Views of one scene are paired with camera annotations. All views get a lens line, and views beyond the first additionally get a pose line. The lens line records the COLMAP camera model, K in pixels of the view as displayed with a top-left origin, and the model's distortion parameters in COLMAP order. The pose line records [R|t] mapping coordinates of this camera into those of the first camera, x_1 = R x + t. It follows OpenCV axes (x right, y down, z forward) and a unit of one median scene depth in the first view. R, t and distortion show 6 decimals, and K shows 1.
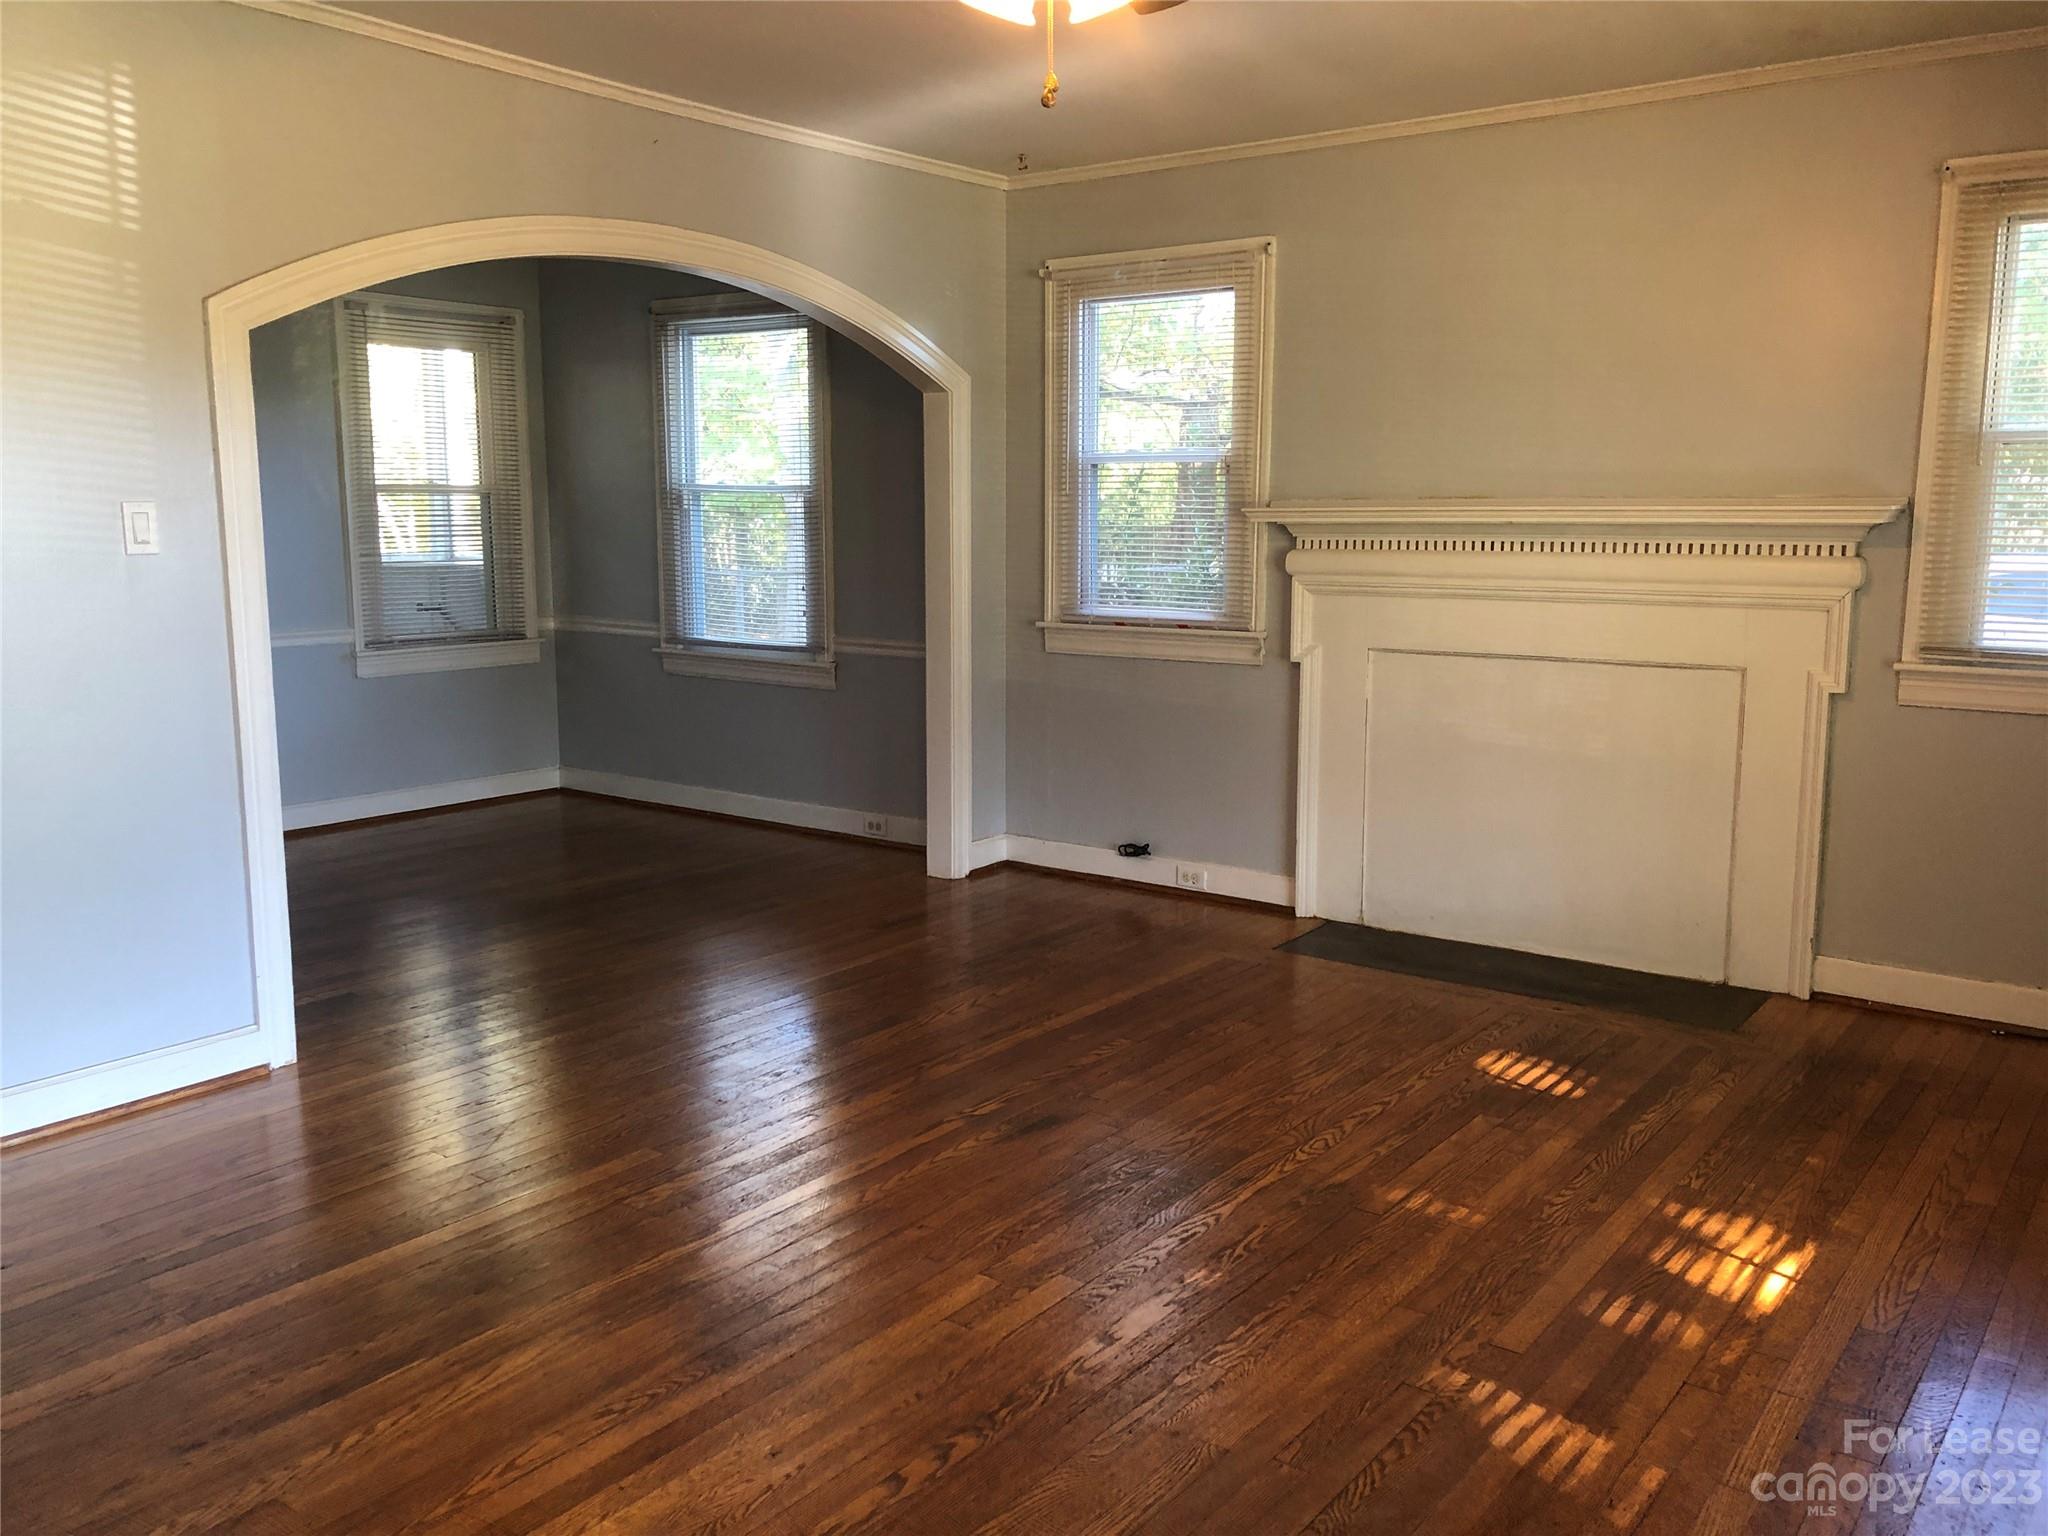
lens RADIAL K [[1661.0, 0, 1027.1], [0, 1661.0, 765.2], [0, 0, 1]] dist [0.016802, 0.007126]
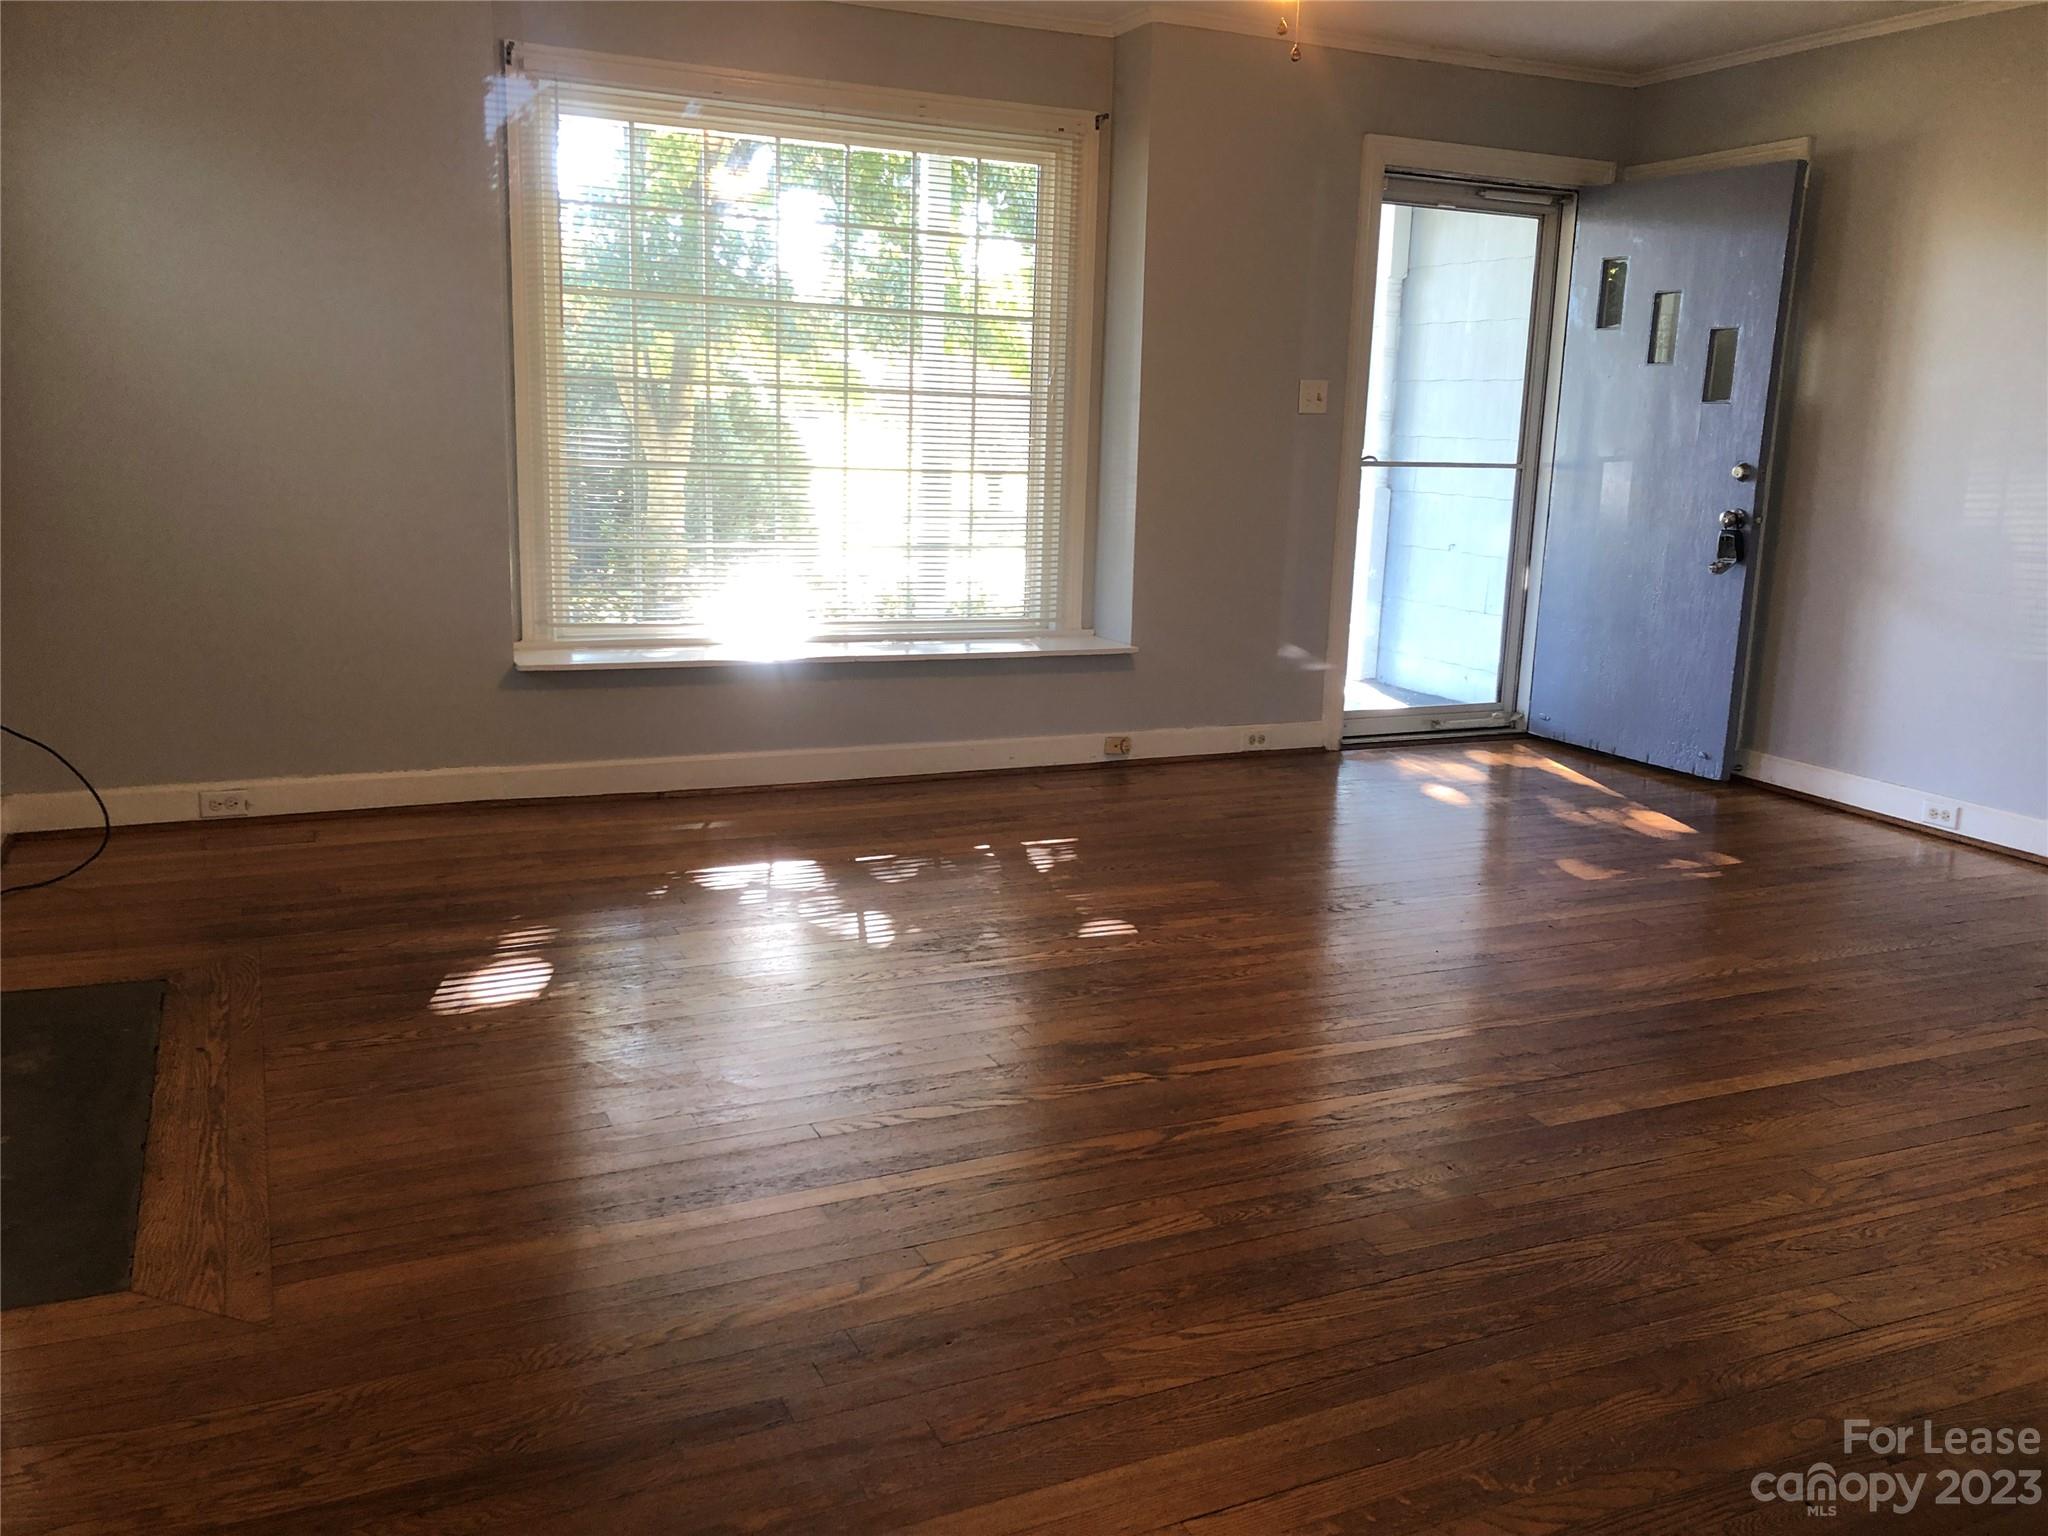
lens RADIAL K [[1661.0, 0, 1024.9], [0, 1661.0, 767.1], [0, 0, 1]] dist [0.016802, 0.007126]
pose [[-0.877507, -0.127991, 0.462169, -0.367119], [0.042138, 0.939421, 0.340166, -0.237813], [-0.477709, 0.317973, -0.818955, 1.778471]]
